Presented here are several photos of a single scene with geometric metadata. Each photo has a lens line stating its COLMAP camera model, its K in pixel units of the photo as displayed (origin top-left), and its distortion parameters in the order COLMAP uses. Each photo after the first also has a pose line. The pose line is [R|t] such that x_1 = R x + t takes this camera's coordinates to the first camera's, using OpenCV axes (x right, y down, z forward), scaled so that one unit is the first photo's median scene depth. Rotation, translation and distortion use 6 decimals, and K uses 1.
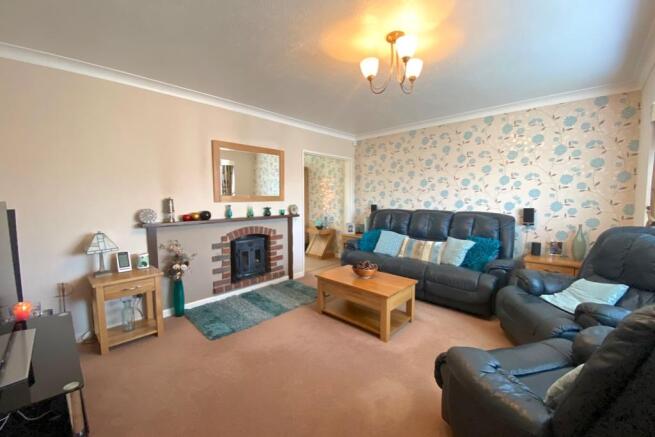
lens RADIAL K [[263.0, 0, 330.6], [0, 263.0, 216.0], [0, 0, 1]] dist [-0.006274, -0.006108]
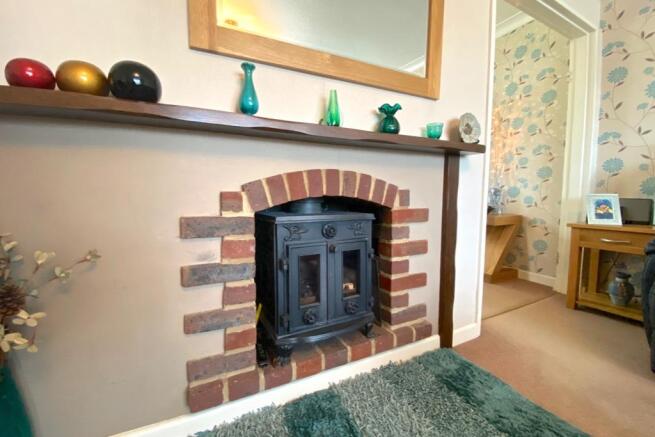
lens RADIAL K [[263.0, 0, 328.7], [0, 263.0, 217.7], [0, 0, 1]] dist [-0.006274, -0.006108]
pose [[0.936460, 0.024588, -0.349913, -0.191691], [-0.025084, 0.999681, 0.003116, 0.086715], [0.349878, 0.005859, 0.936777, 0.685929]]
